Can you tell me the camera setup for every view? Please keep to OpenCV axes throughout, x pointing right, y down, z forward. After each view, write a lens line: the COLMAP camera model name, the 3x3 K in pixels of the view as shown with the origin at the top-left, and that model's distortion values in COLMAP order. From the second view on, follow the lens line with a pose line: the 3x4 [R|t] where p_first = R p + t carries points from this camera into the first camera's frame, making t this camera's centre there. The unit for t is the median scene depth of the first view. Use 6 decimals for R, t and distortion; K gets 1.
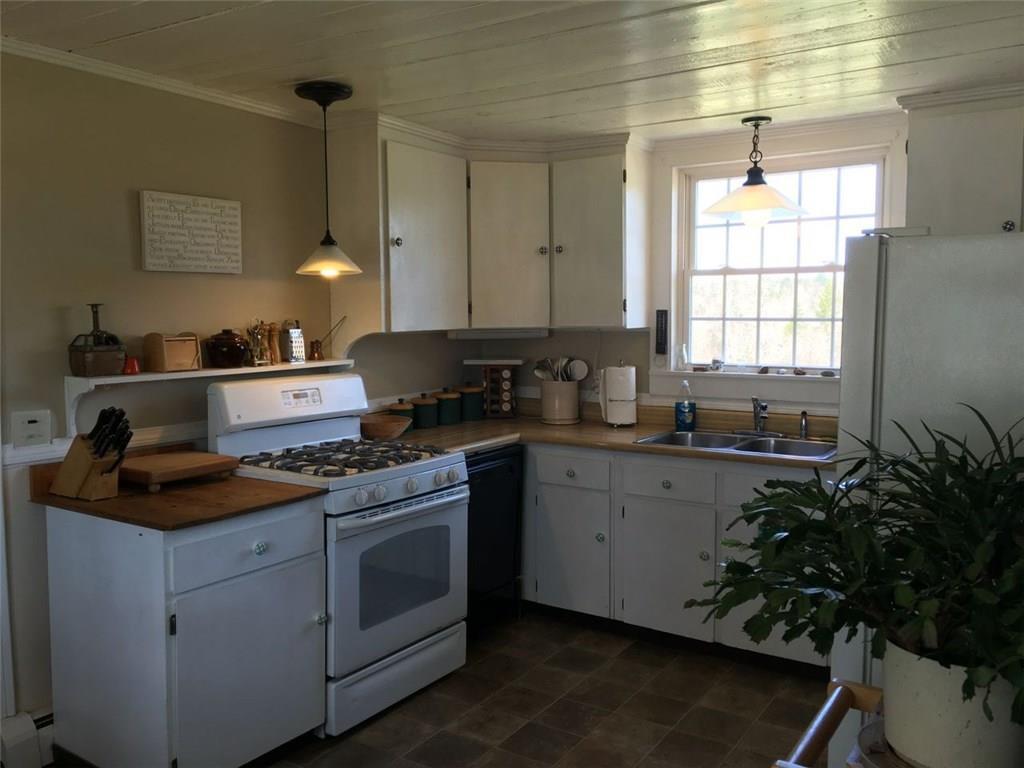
lens RADIAL K [[860.7, 0, 512.0], [0, 860.7, 384.0], [0, 0, 1]] dist [-0.043400, 0.000328]
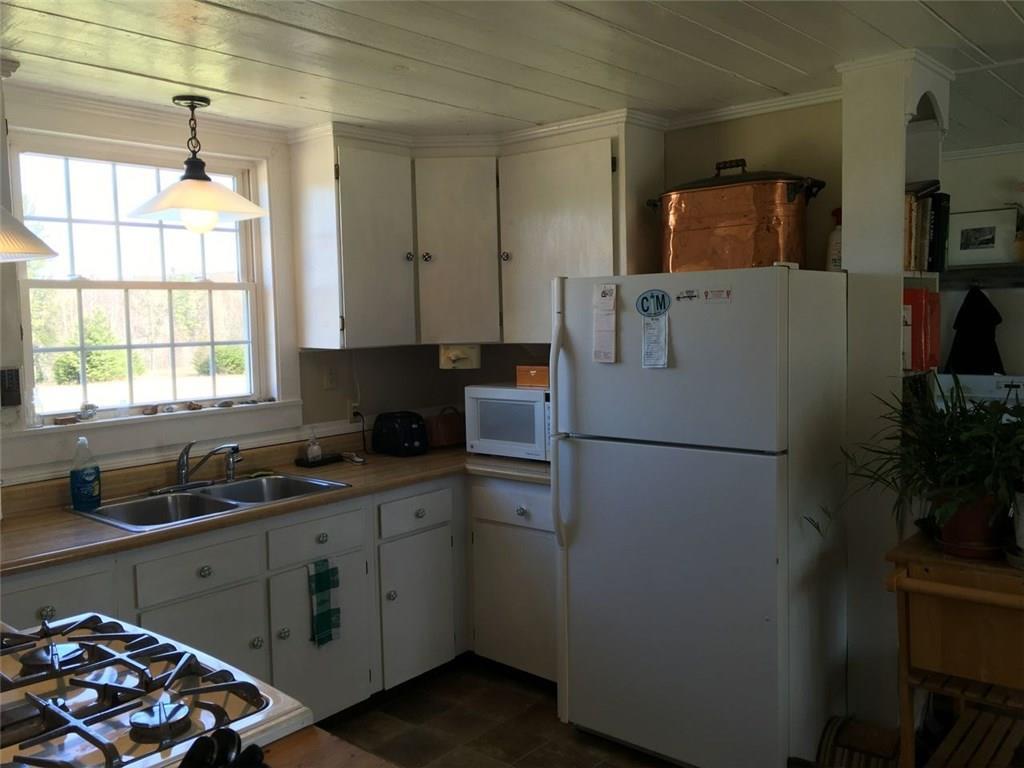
lens RADIAL K [[859.9, 0, 506.8], [0, 859.9, 379.5], [0, 0, 1]] dist [0.075146, -0.105309]
pose [[0.126909, -0.076557, 0.988956, -0.493732], [0.105129, 0.992440, 0.063336, -0.064800], [-0.986328, 0.095930, 0.133998, 0.601028]]
